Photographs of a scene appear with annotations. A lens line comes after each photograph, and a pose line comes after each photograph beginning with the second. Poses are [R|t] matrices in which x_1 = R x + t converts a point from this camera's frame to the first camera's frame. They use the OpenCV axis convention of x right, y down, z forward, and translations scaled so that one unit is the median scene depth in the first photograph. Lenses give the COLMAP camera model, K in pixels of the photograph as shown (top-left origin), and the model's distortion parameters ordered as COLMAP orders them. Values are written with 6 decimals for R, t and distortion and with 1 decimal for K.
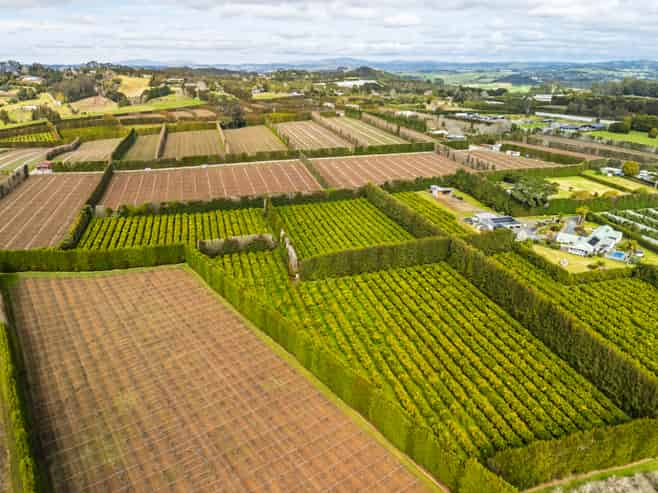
lens RADIAL K [[504.4, 0, 374.5], [0, 504.4, 246.9], [0, 0, 1]] dist [0.004280, -0.042325]
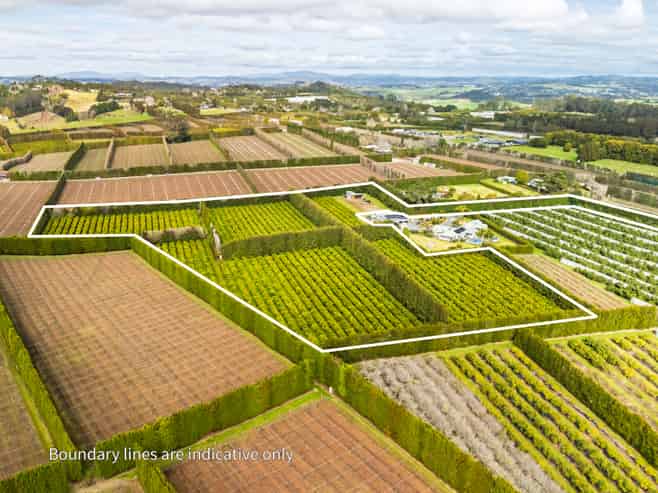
lens RADIAL K [[567.0, 0, 329.0], [0, 567.0, 246.5], [0, 0, 1]] dist [0.014472, -0.085856]
pose [[0.999780, 0.007873, -0.019448, 0.073782], [-0.008964, 0.998353, -0.056665, 0.057048], [0.018970, 0.056827, 0.998204, -0.202955]]
